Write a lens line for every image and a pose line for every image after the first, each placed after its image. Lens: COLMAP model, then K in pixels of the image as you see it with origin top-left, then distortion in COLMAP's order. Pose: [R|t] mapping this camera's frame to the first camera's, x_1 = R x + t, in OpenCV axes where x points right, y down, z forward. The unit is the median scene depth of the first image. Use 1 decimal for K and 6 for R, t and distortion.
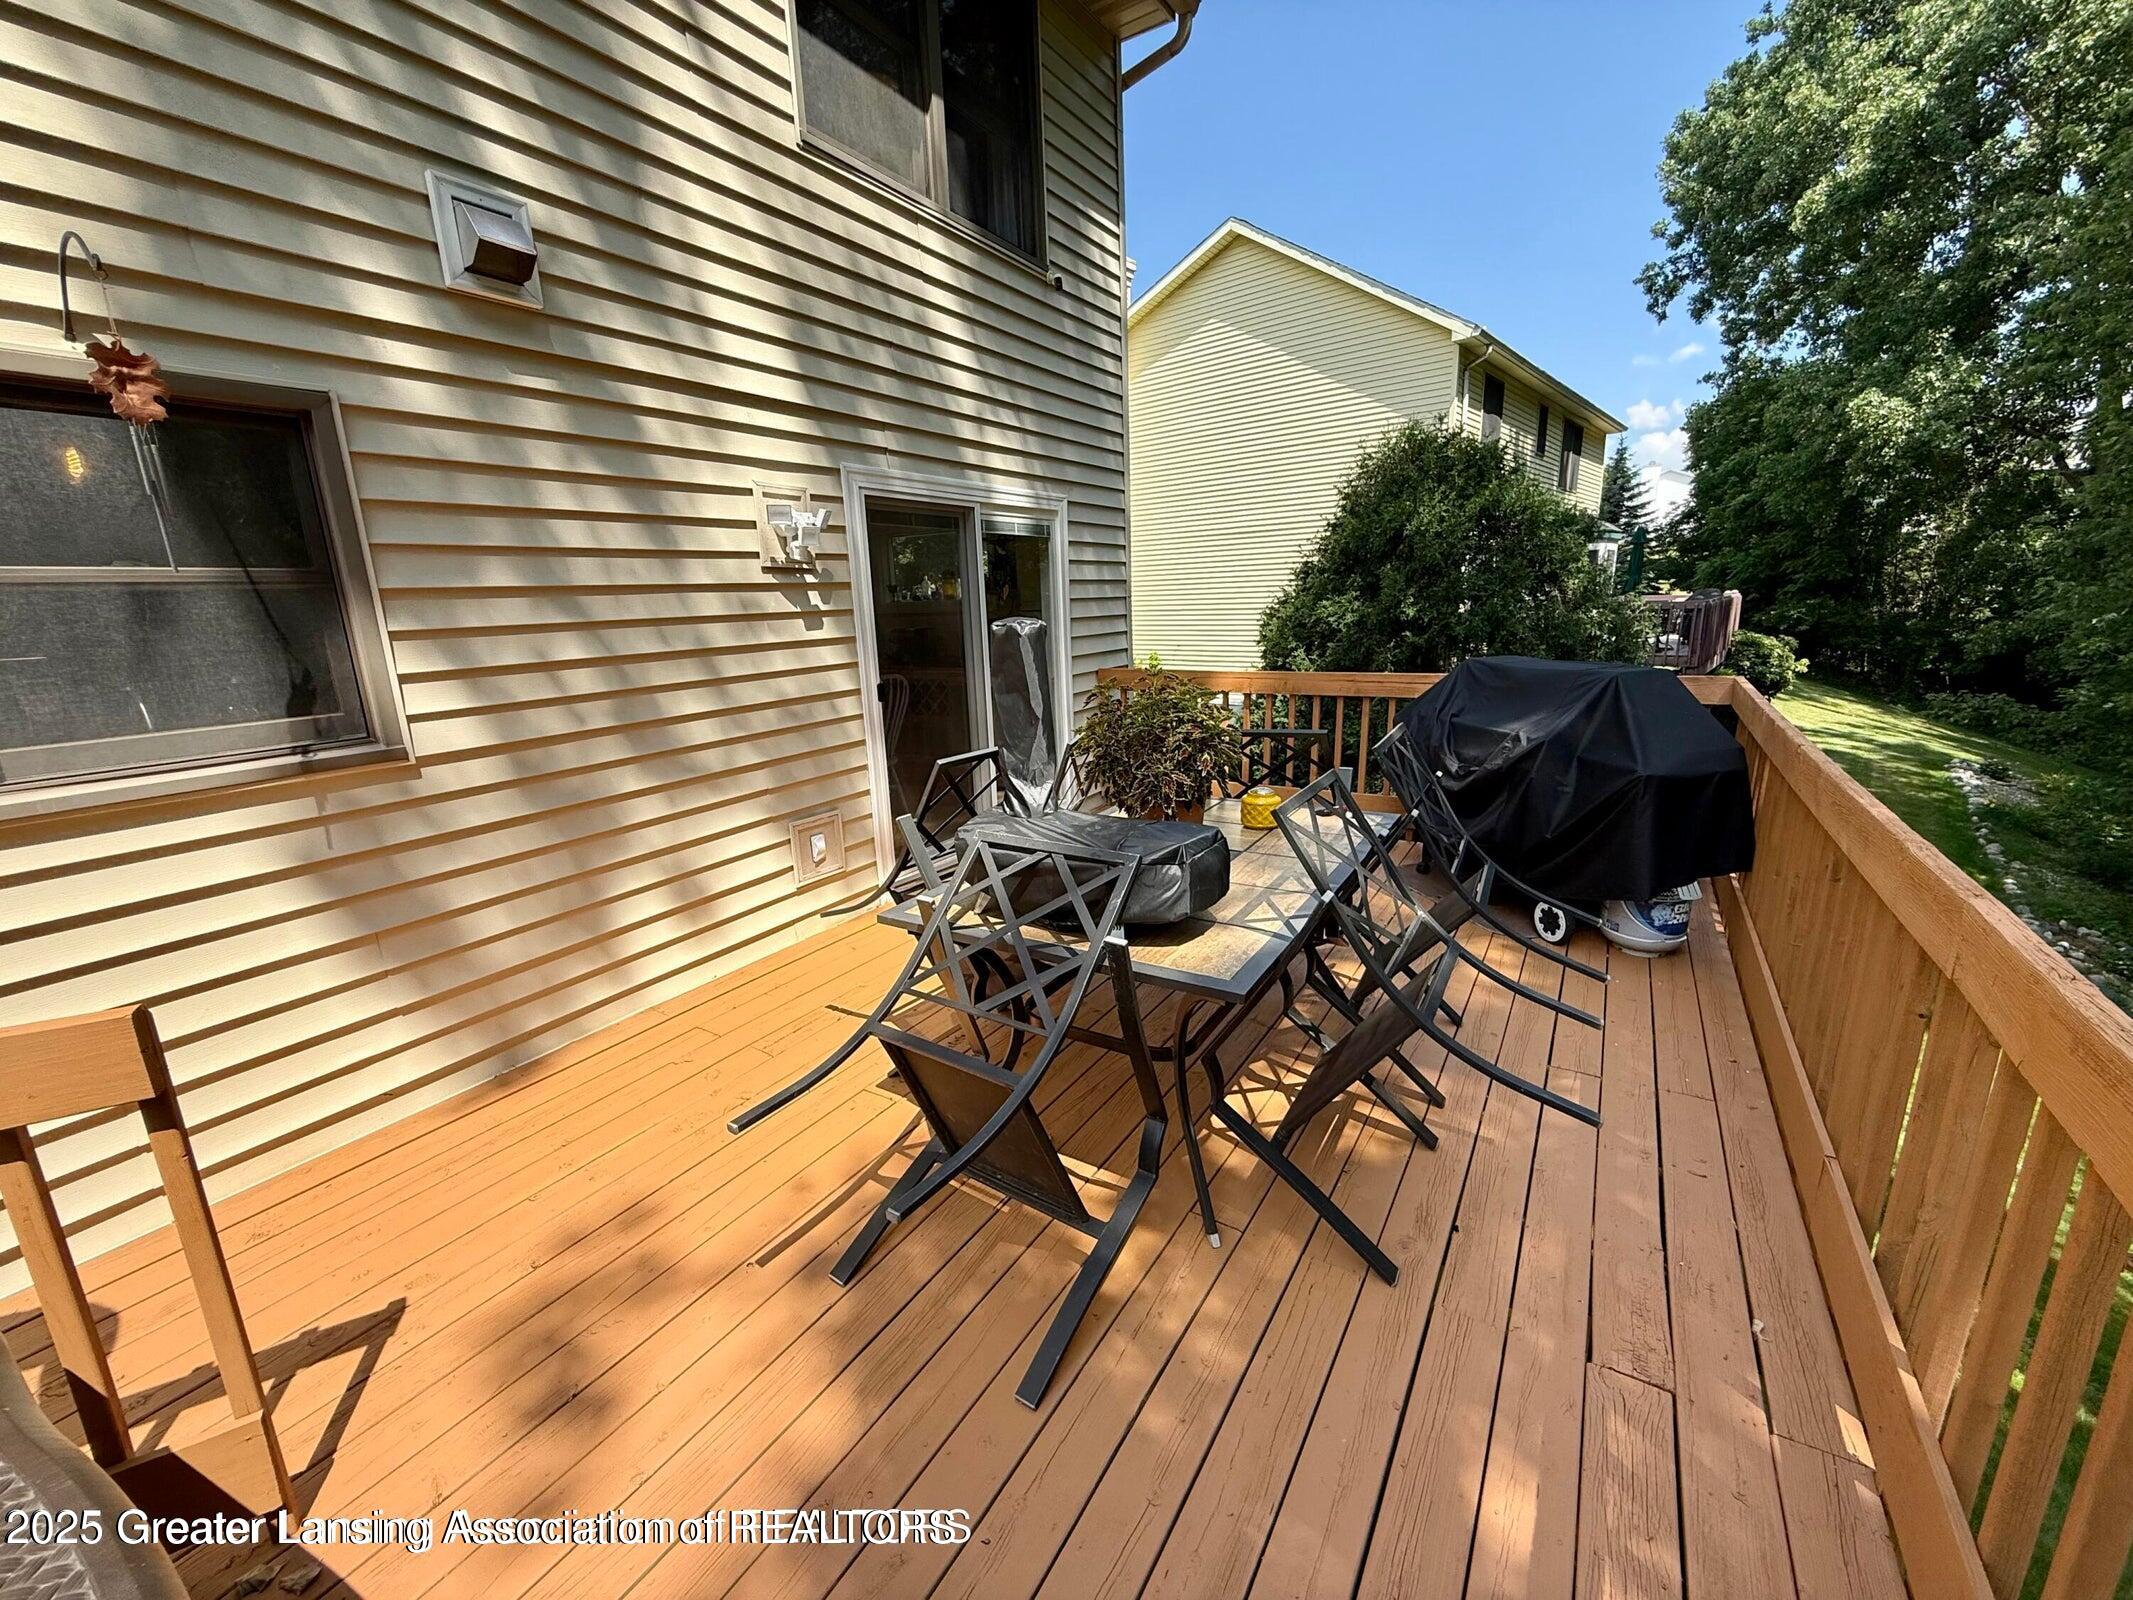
lens RADIAL K [[848.8, 0, 1063.3], [0, 848.8, 792.9], [0, 0, 1]] dist [0.000316, -0.000020]
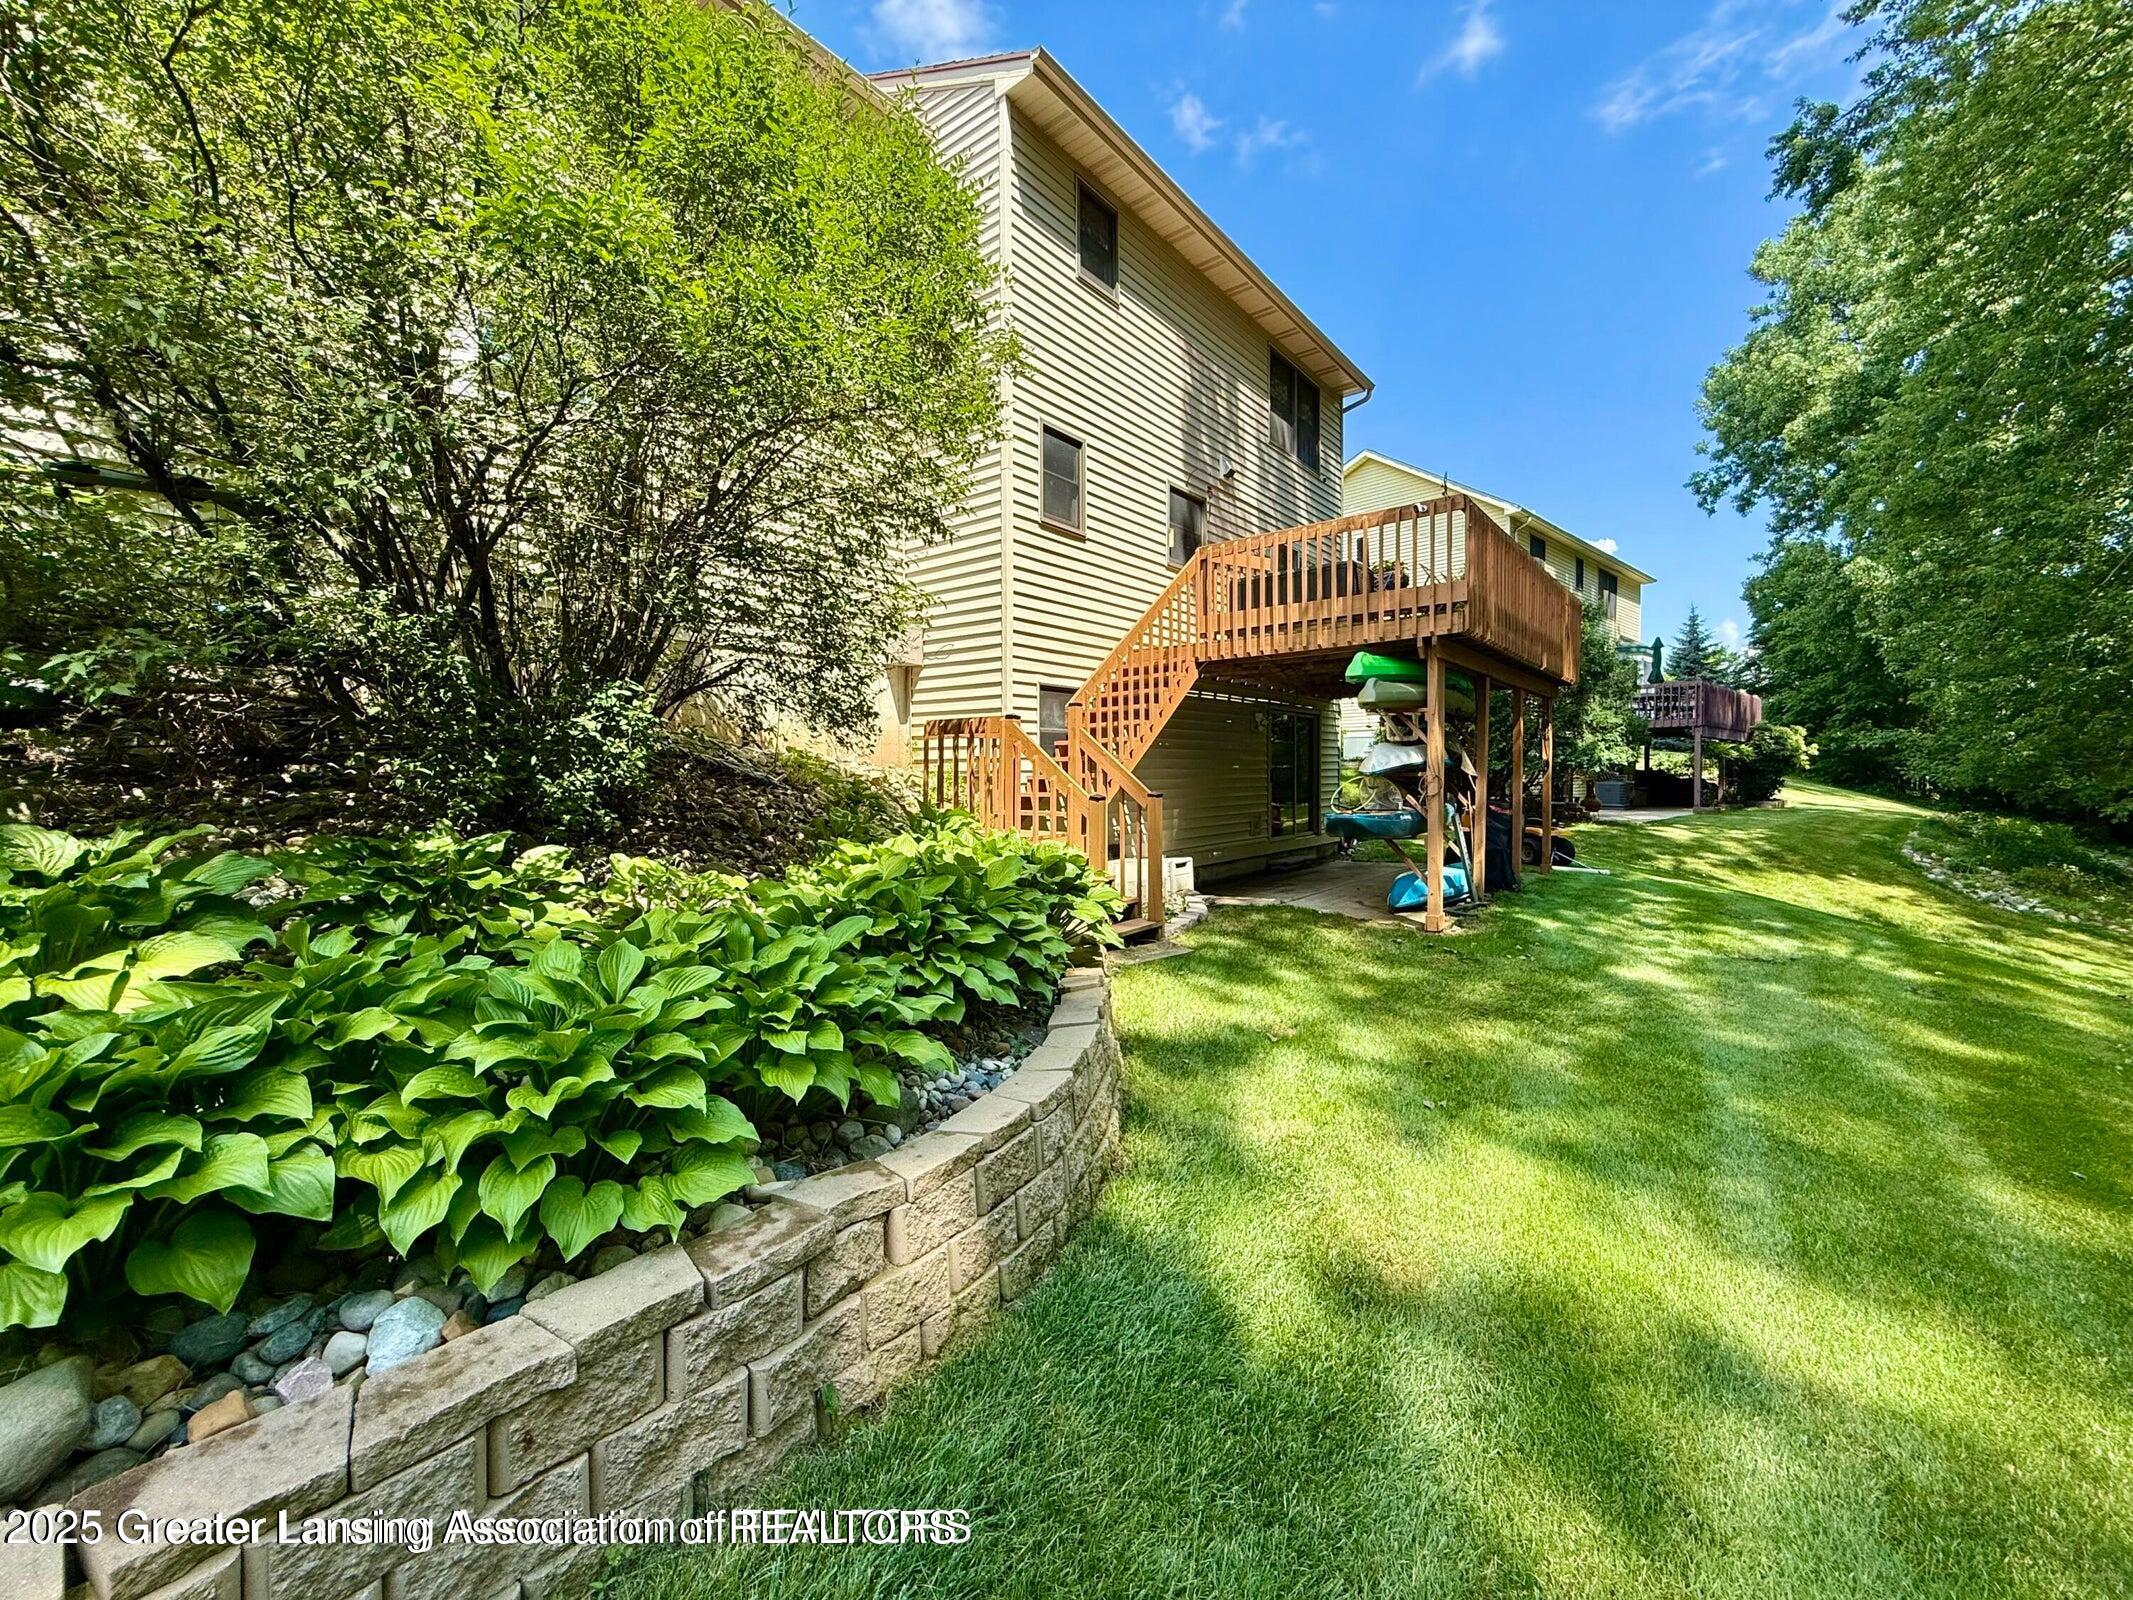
lens RADIAL K [[848.8, 0, 1065.3], [0, 848.8, 805.7], [0, 0, 1]] dist [0.000316, -0.000020]
pose [[0.993397, 0.026543, -0.111611, -0.092264], [-0.047168, 0.981332, -0.186446, 0.160644], [0.104579, 0.190479, 0.976105, -0.266683]]
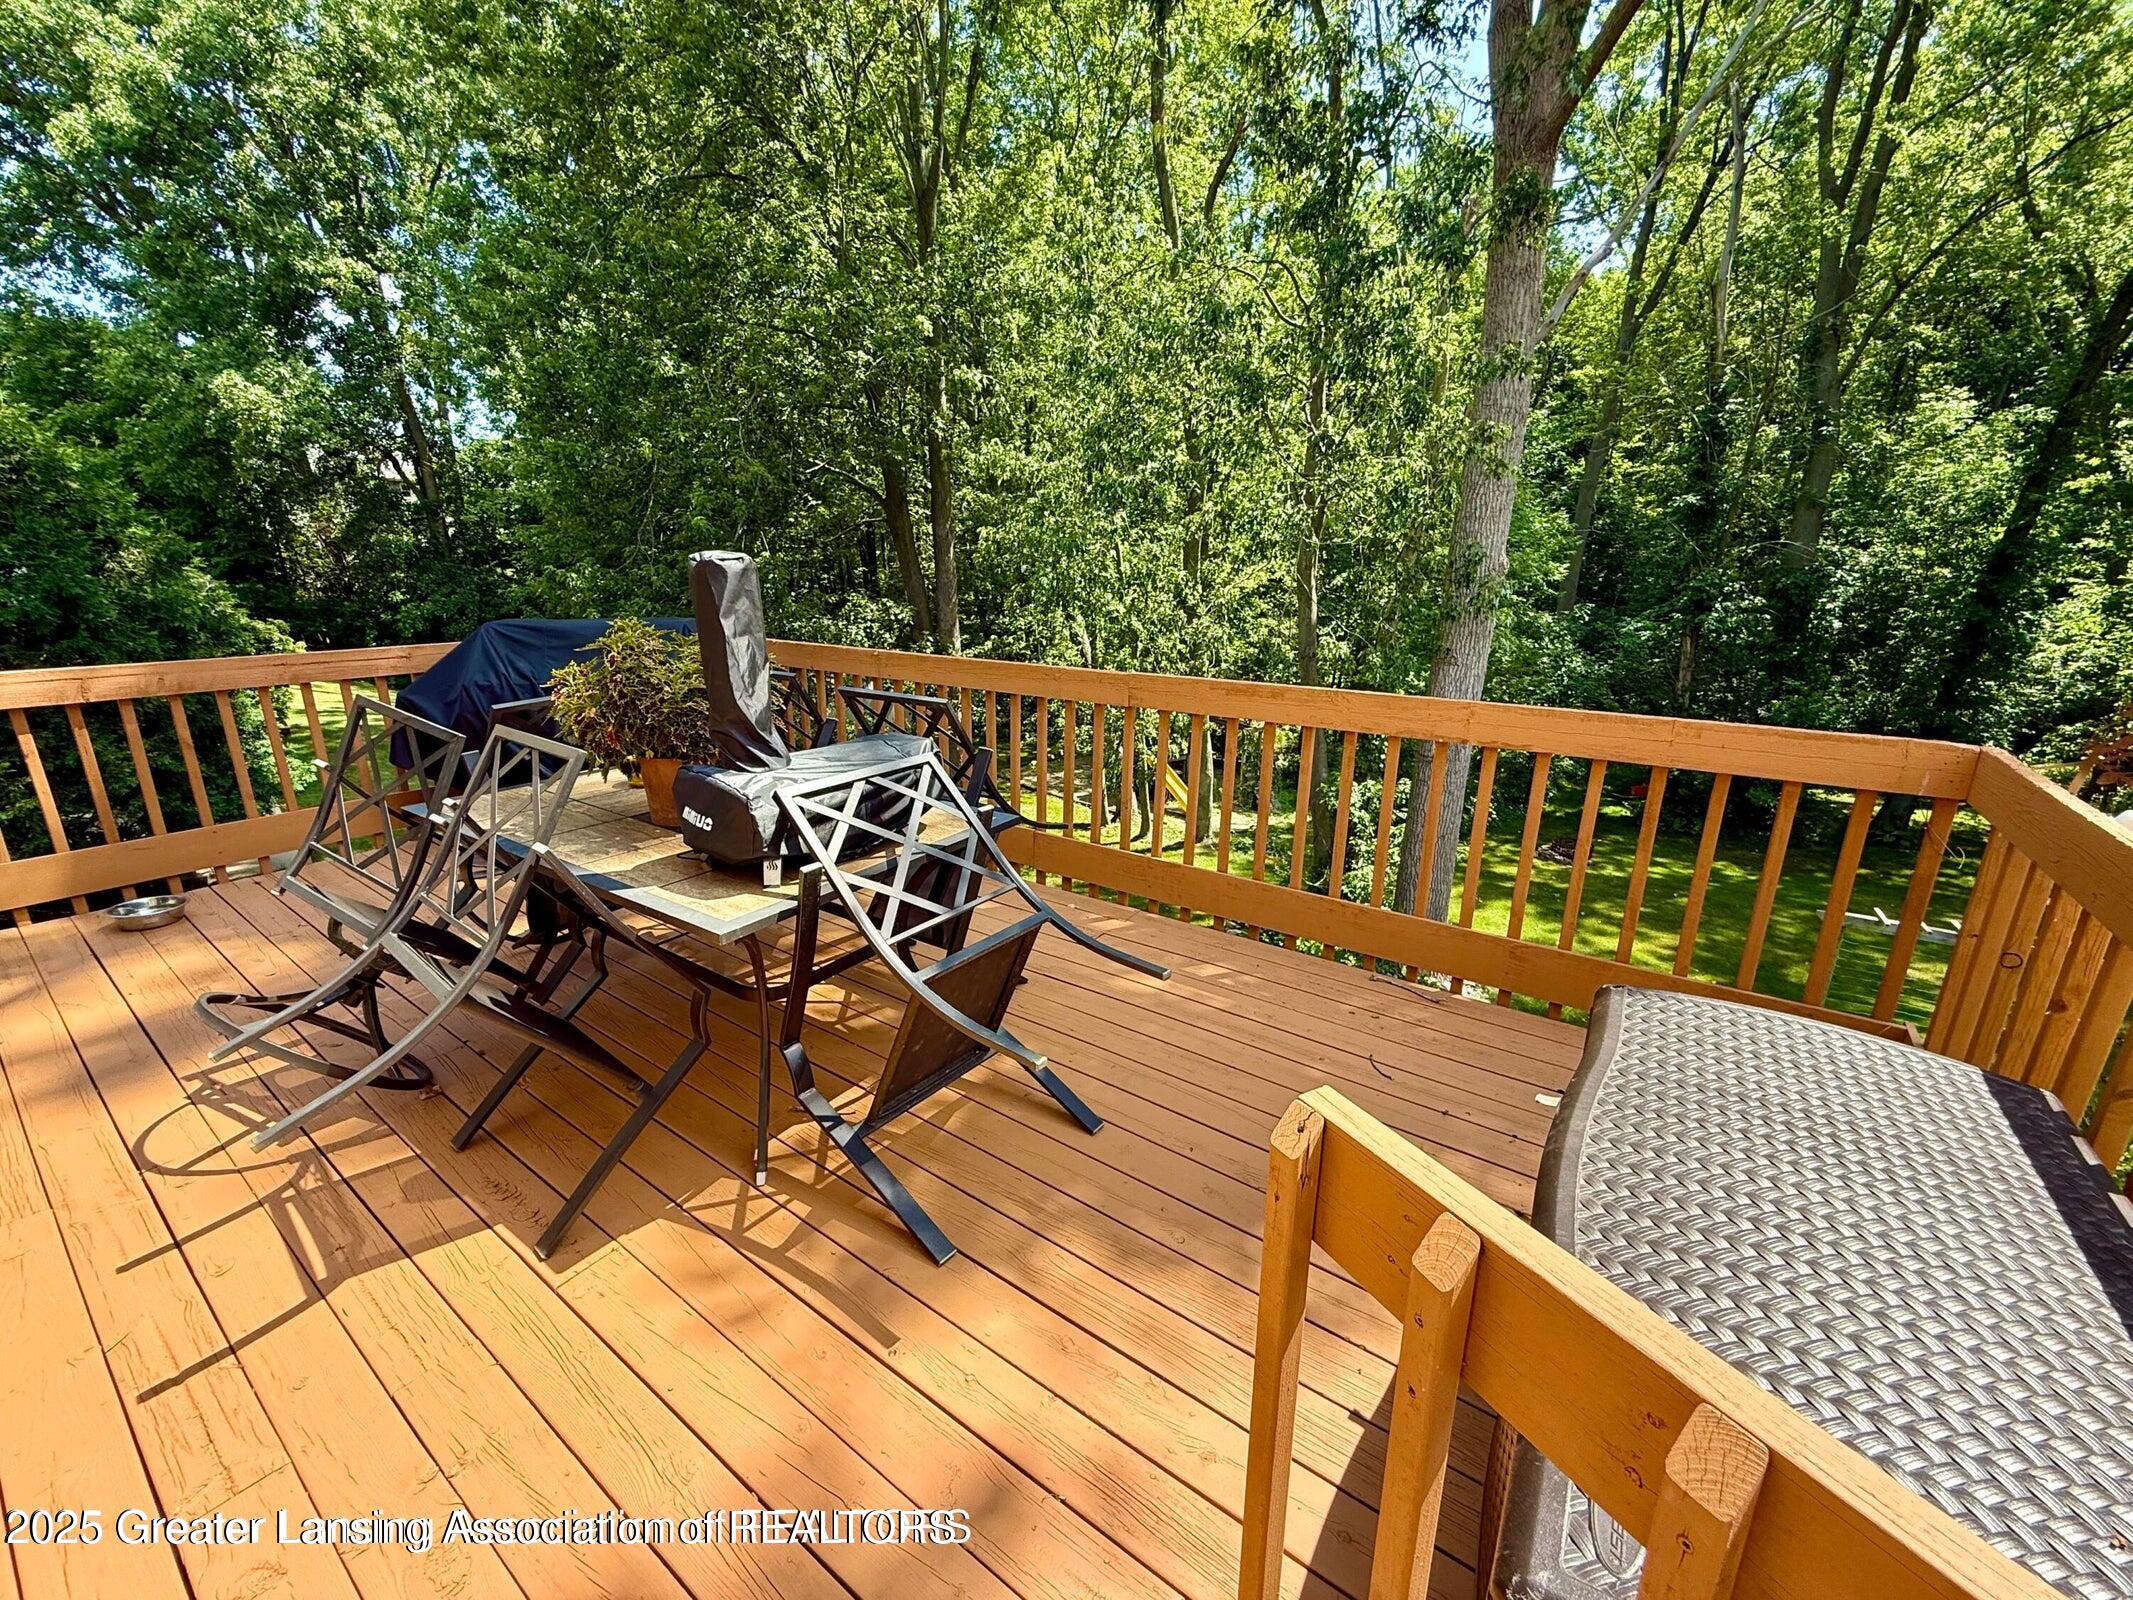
lens RADIAL K [[848.8, 0, 1057.6], [0, 848.8, 795.6], [0, 0, 1]] dist [0.000316, -0.000020]
pose [[0.051369, -0.238963, 0.969669, -0.070662], [0.222003, 0.949389, 0.222204, -0.006309], [-0.973692, 0.203855, 0.101820, 0.044549]]
